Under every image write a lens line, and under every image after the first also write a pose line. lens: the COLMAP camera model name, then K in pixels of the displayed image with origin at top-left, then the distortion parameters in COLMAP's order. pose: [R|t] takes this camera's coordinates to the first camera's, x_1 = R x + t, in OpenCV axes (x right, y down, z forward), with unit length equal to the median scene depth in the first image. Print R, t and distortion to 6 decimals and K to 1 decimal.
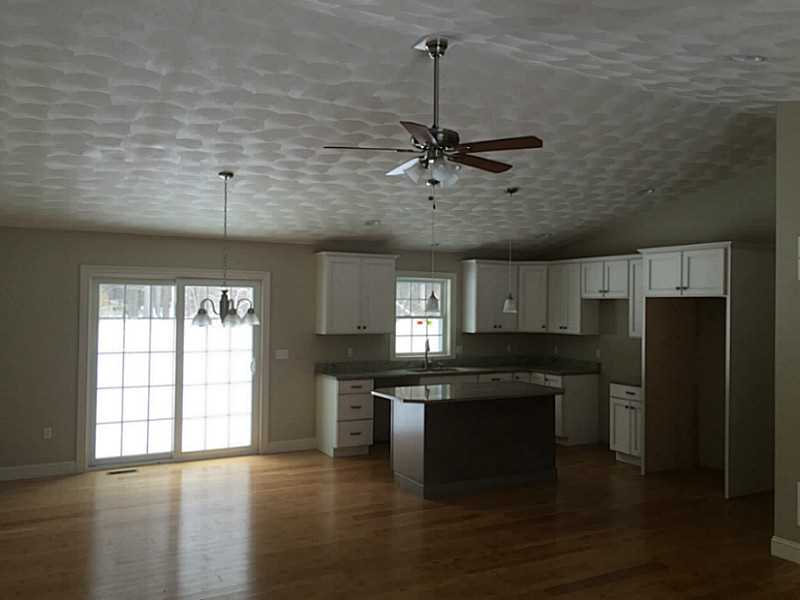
lens RADIAL K [[667.4, 0, 400.0], [0, 667.4, 300.0], [0, 0, 1]] dist [0.058598, -0.119473]
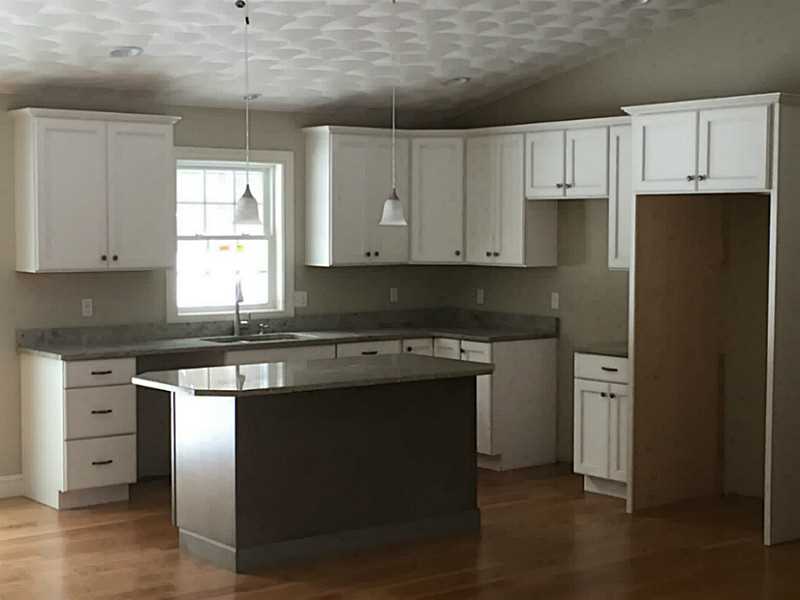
lens RADIAL K [[1328.2, 0, 400.0], [0, 1328.2, 300.0], [0, 0, 1]] dist [0.026390, 0.075223]
pose [[0.986793, -0.018515, 0.160926, -0.002202], [0.007619, 0.997652, 0.068068, 0.005901], [-0.161808, -0.065943, 0.984616, -0.046456]]
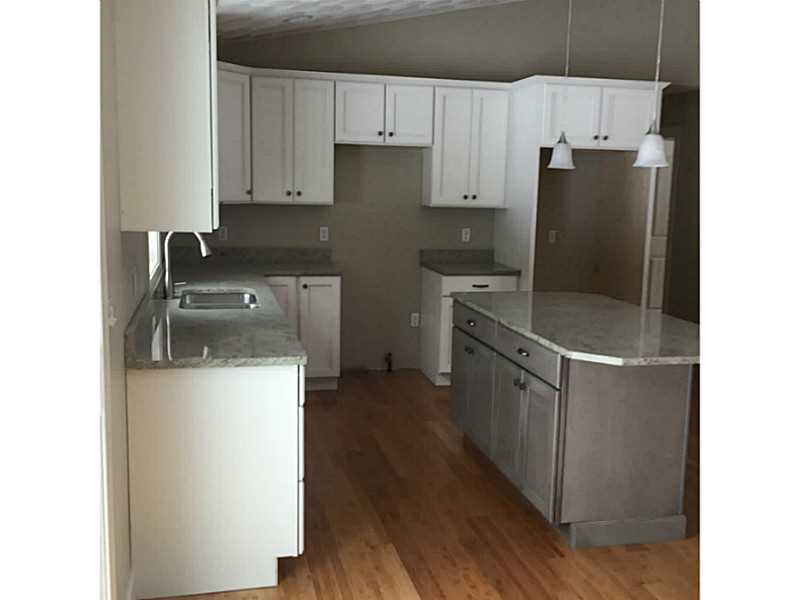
lens RADIAL K [[809.0, 0, 412.4], [0, 809.0, 300.9], [0, 0, 1]] dist [0.036718, 0.000223]
pose [[0.259378, -0.151037, 0.953893, -0.482211], [-0.029641, 0.985985, 0.164179, 0.018149], [-0.965321, -0.070859, 0.251265, 0.858300]]
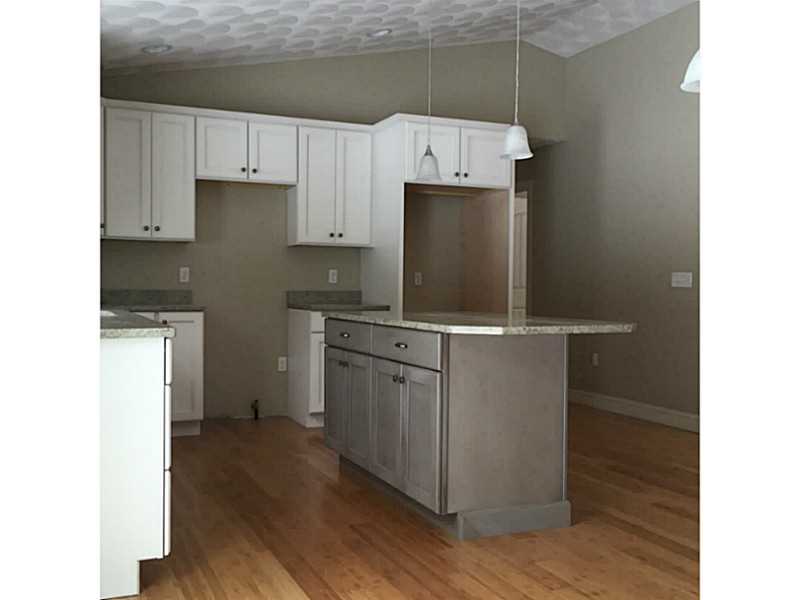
lens RADIAL K [[809.0, 0, 412.4], [0, 809.0, 300.9], [0, 0, 1]] dist [0.036718, 0.000223]
pose [[0.087236, -0.030595, 0.995718, -0.477372], [-0.017728, 0.999322, 0.032259, 0.089757], [-0.996030, -0.020466, 0.086635, 0.867416]]
